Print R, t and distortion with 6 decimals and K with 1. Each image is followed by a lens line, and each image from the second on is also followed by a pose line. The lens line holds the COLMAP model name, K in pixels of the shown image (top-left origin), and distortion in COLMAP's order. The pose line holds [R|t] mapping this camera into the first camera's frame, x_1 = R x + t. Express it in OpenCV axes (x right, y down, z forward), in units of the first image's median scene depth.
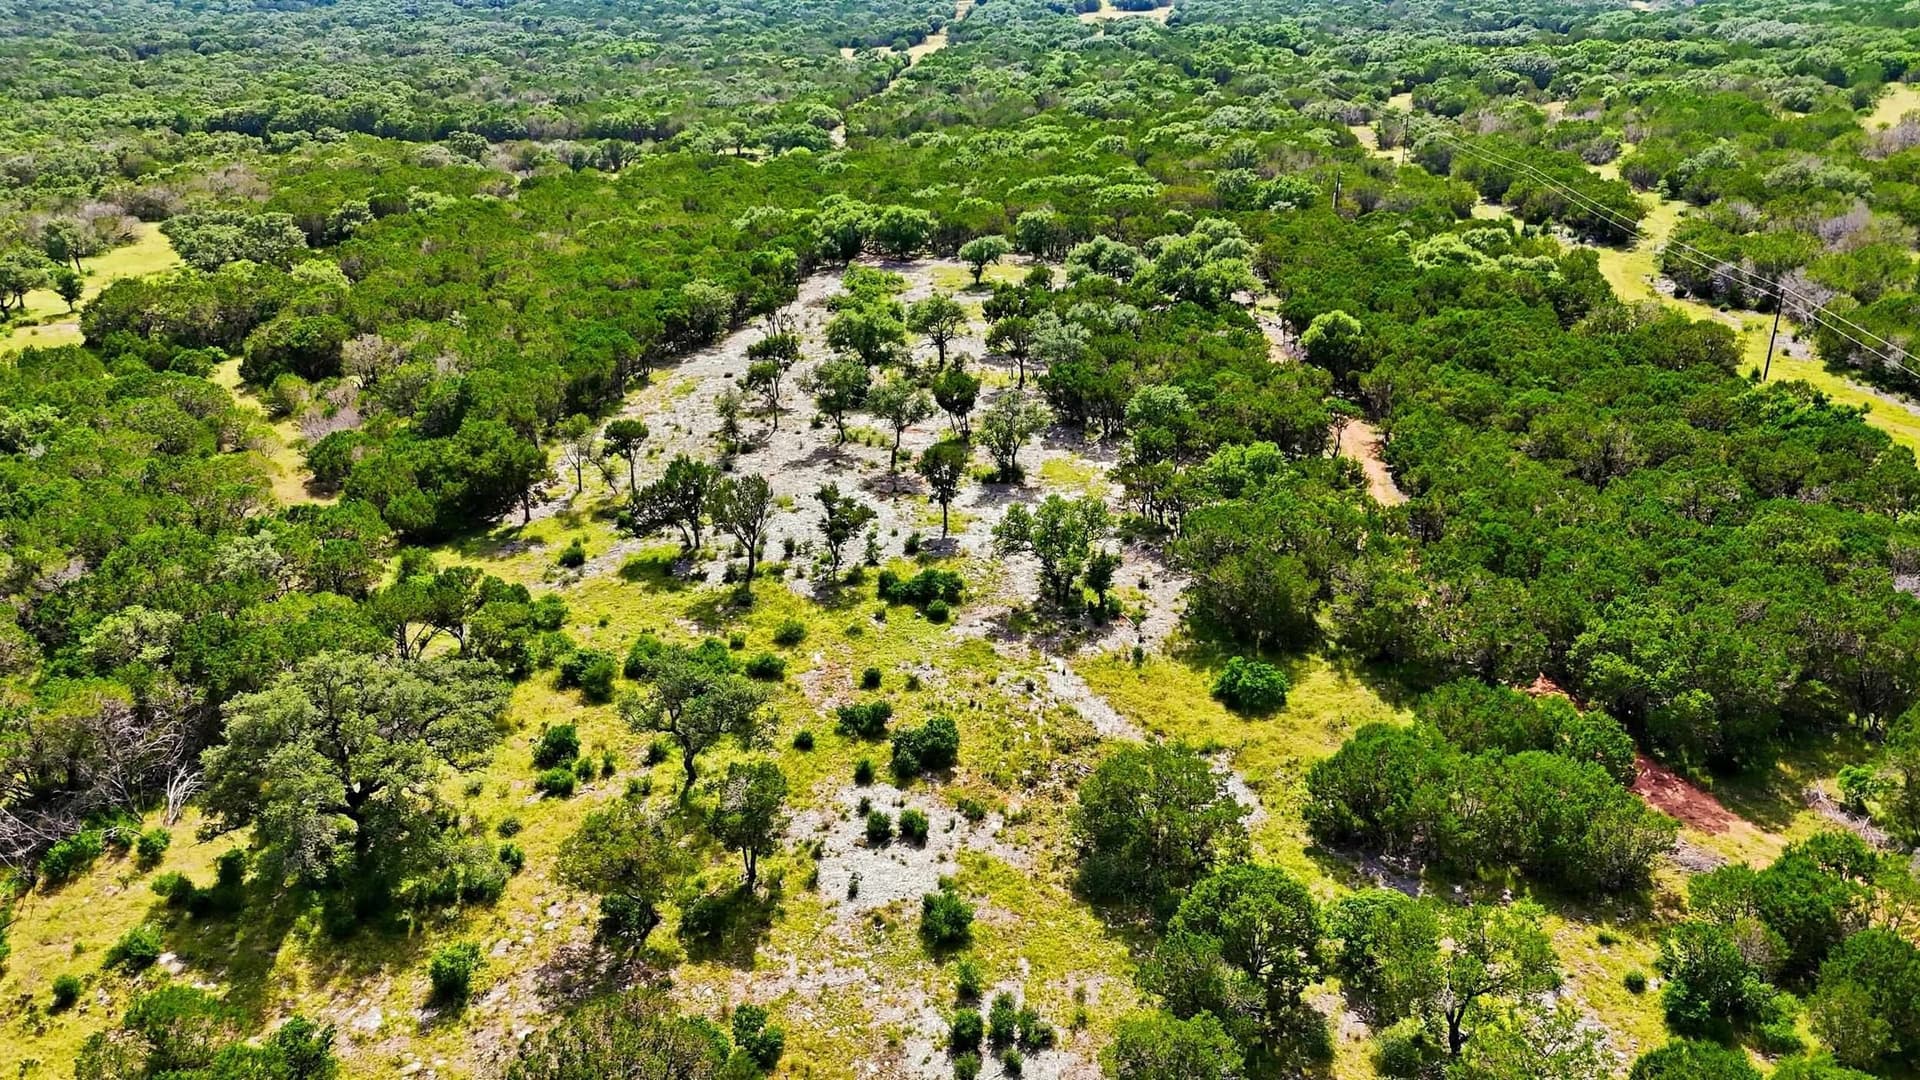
lens RADIAL K [[1416.3, 0, 952.5], [0, 1416.3, 530.0], [0, 0, 1]] dist [0.055352, -0.054251]
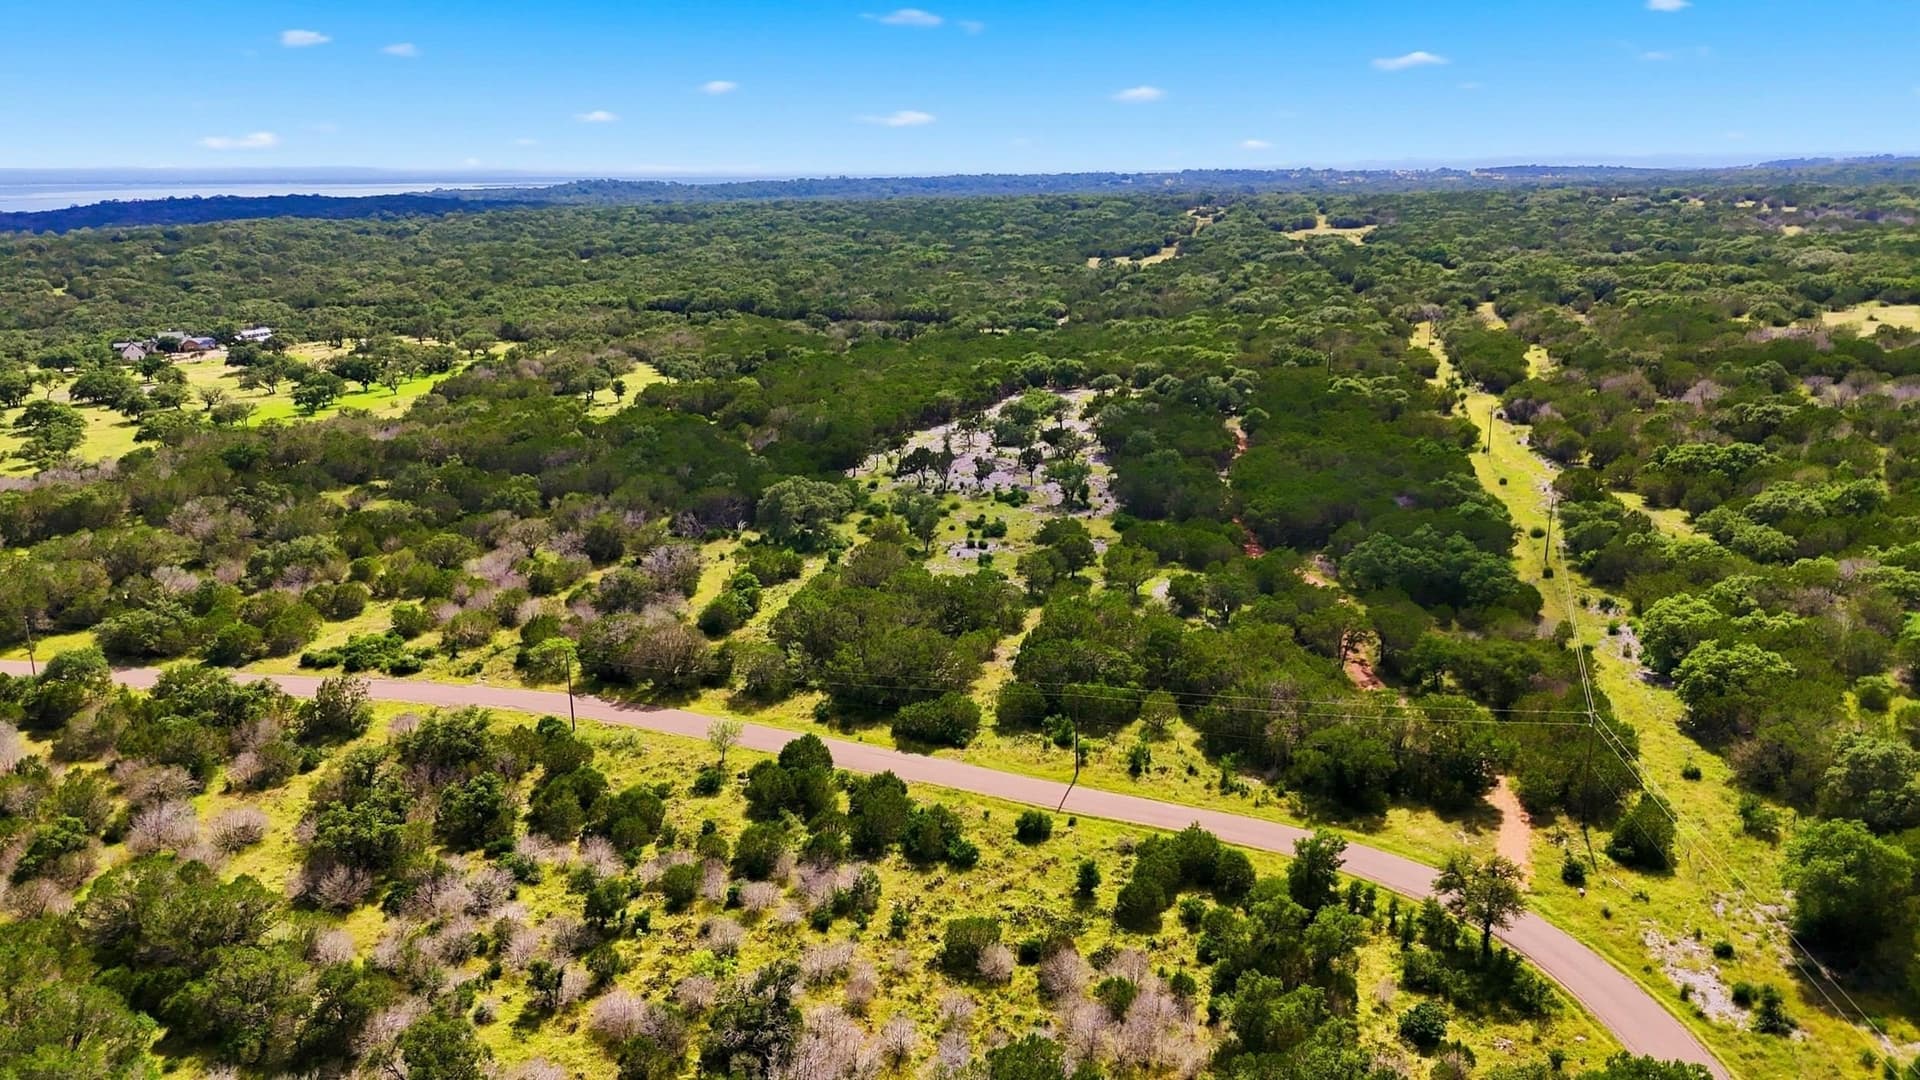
lens RADIAL K [[1416.3, 0, 959.3], [0, 1416.3, 530.4], [0, 0, 1]] dist [0.055352, -0.054251]
pose [[0.980550, 0.050957, -0.189541, 0.147012], [-0.074784, 0.989861, -0.120760, 0.166243], [0.181466, 0.132586, 0.974418, -0.570493]]
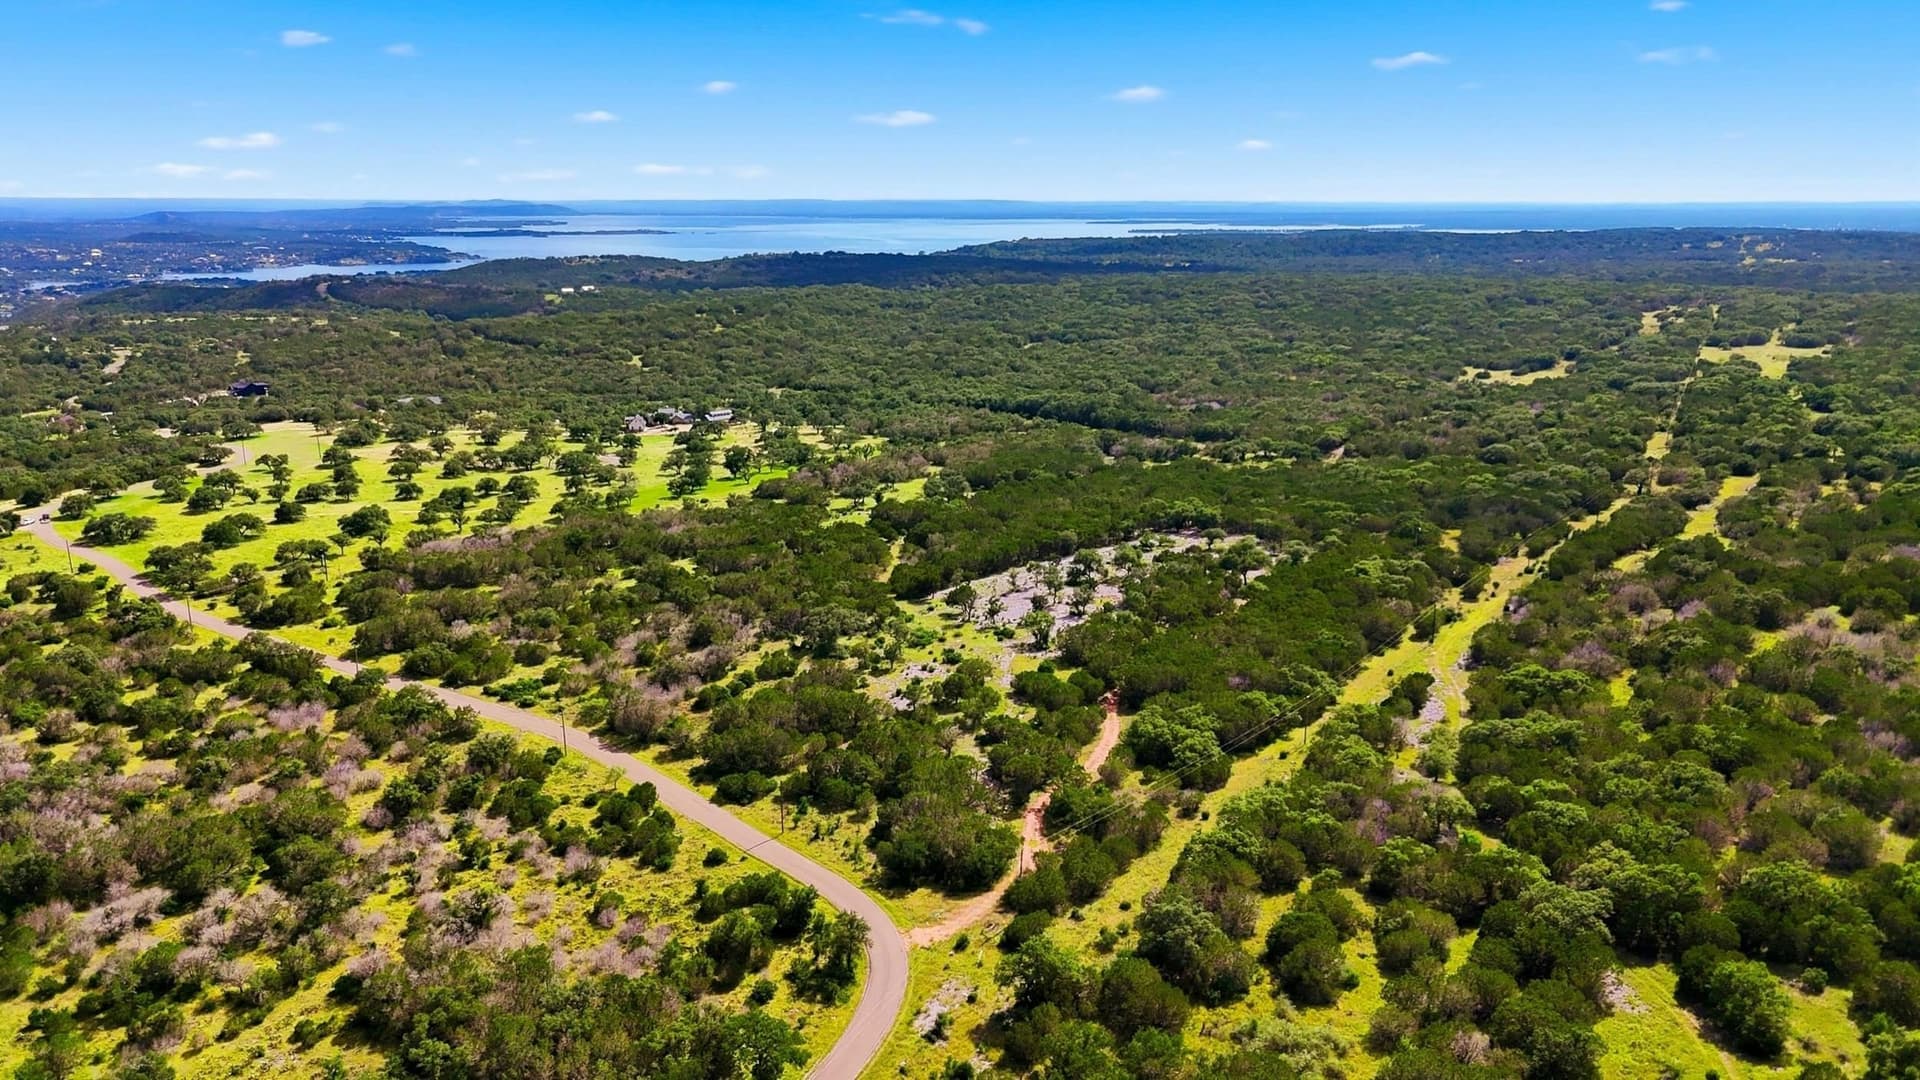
lens RADIAL K [[1416.3, 0, 957.5], [0, 1416.3, 550.5], [0, 0, 1]] dist [0.055352, -0.054251]
pose [[0.815029, 0.148184, -0.560151, 0.706053], [-0.222612, 0.972629, -0.066601, 0.040317], [0.534950, 0.178978, 0.825709, -0.745620]]
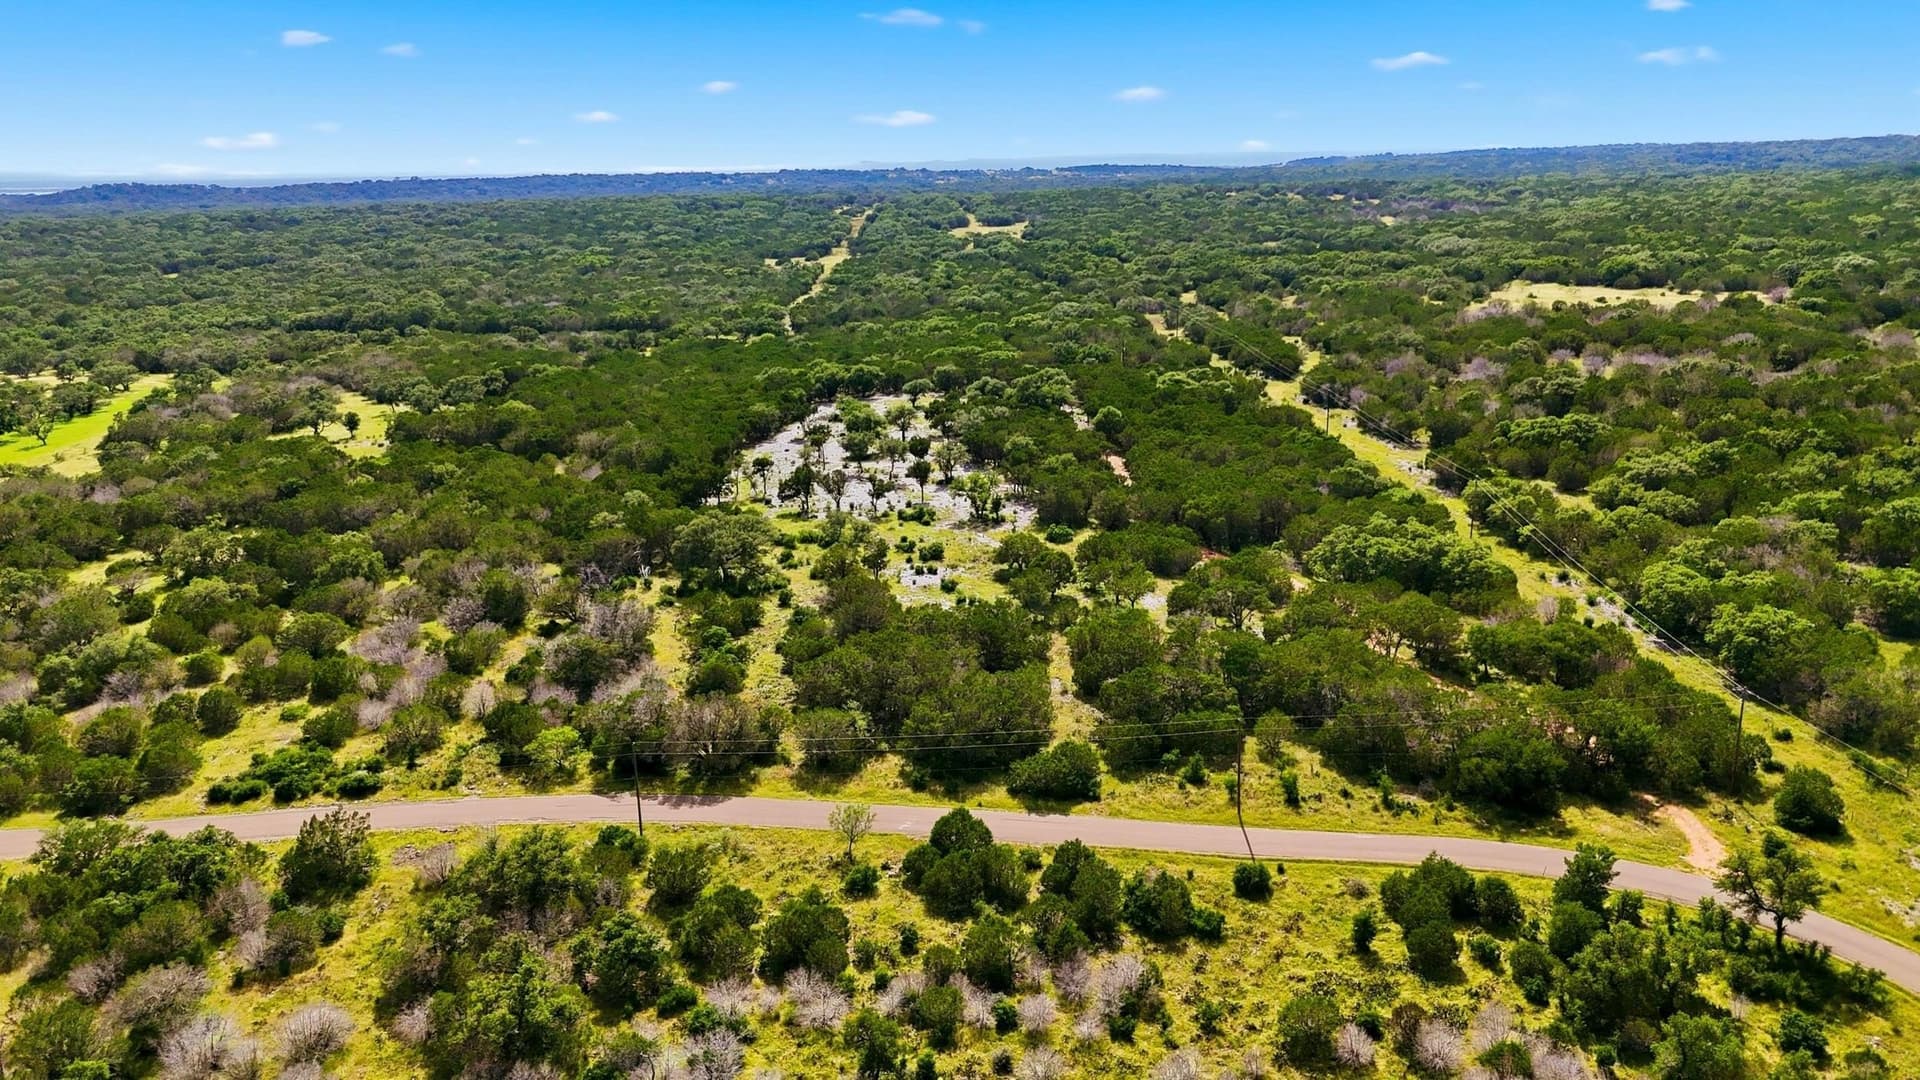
lens RADIAL K [[1416.3, 0, 956.7], [0, 1416.3, 542.9], [0, 0, 1]] dist [0.055352, -0.054251]
pose [[0.995633, -0.028742, 0.088815, -0.067809], [0.039148, 0.992273, -0.117732, 0.148240], [-0.084745, 0.120695, 0.989066, -0.515584]]
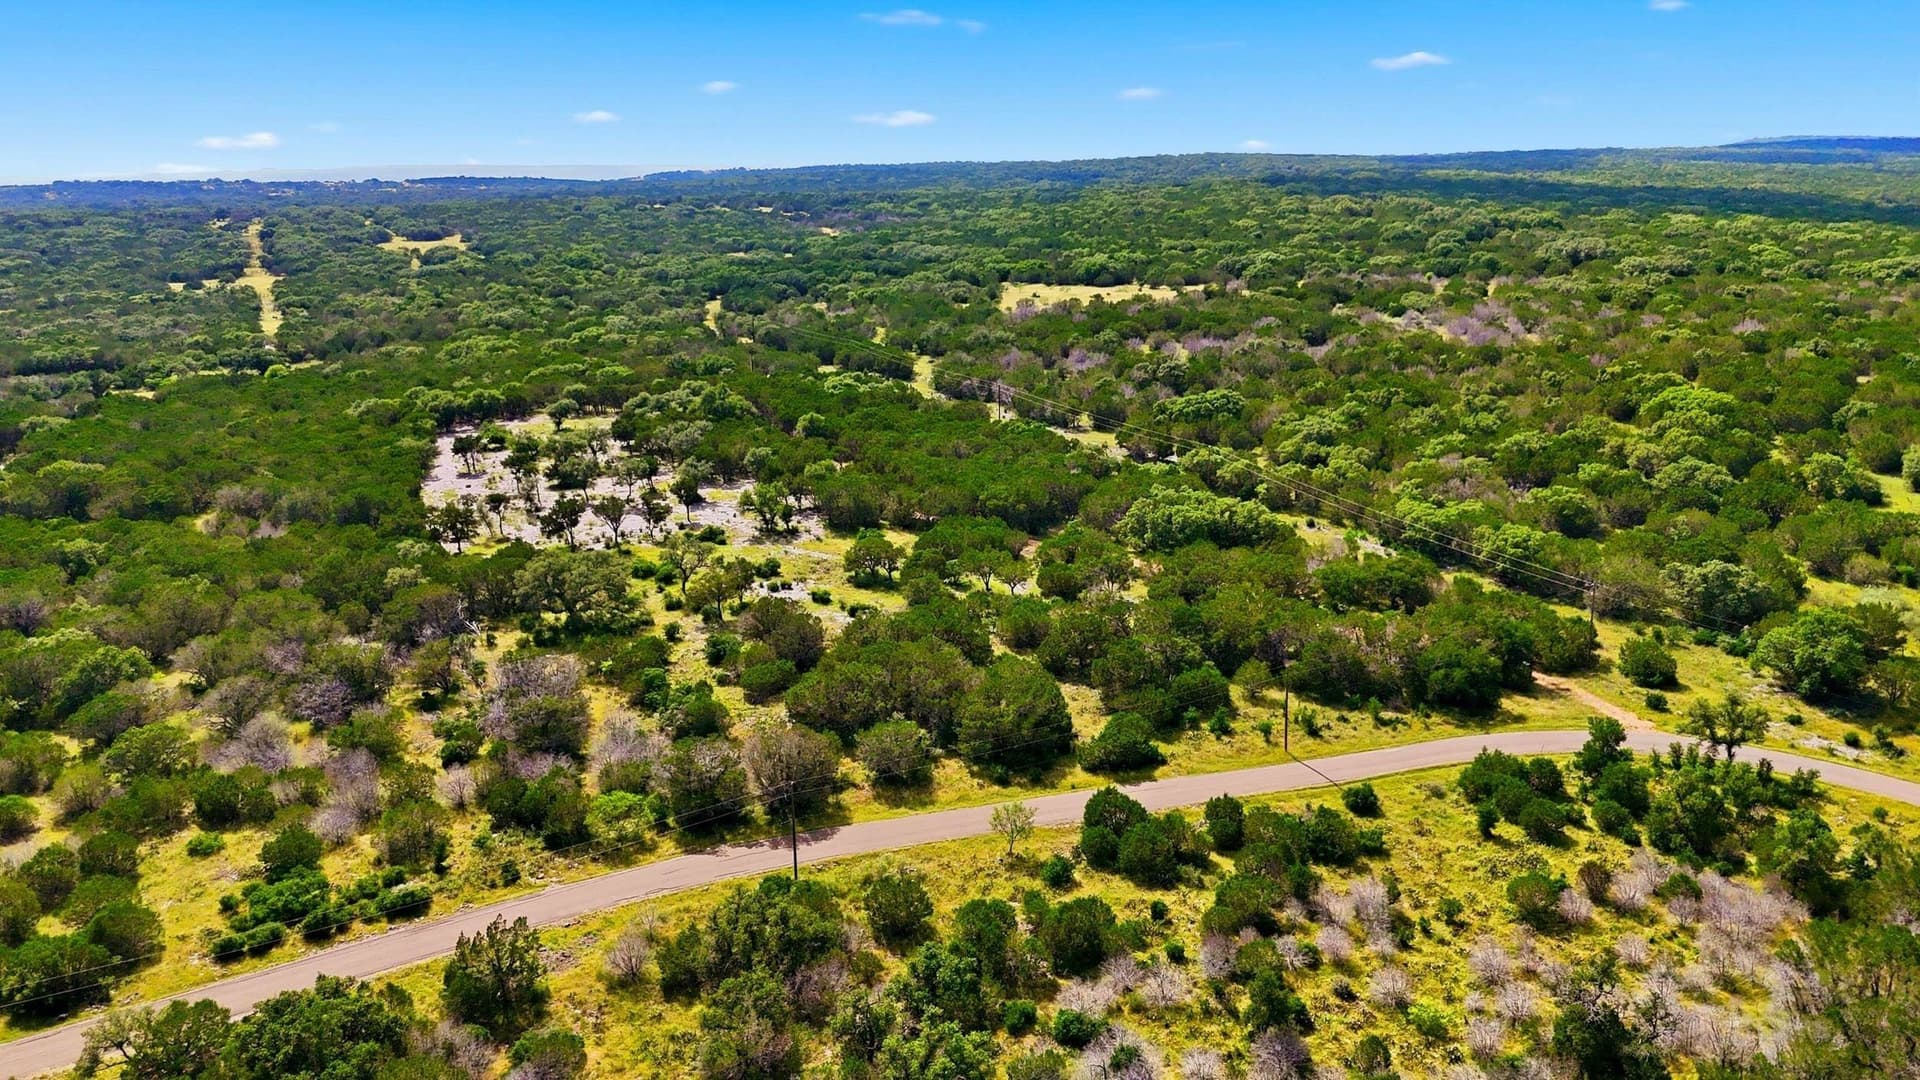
lens RADIAL K [[1416.3, 0, 968.1], [0, 1416.3, 556.8], [0, 0, 1]] dist [0.055352, -0.054251]
pose [[0.852483, -0.139339, 0.503843, -0.325165], [0.198371, 0.977957, -0.065181, 0.122872], [-0.483654, 0.155513, 0.861333, -0.437705]]
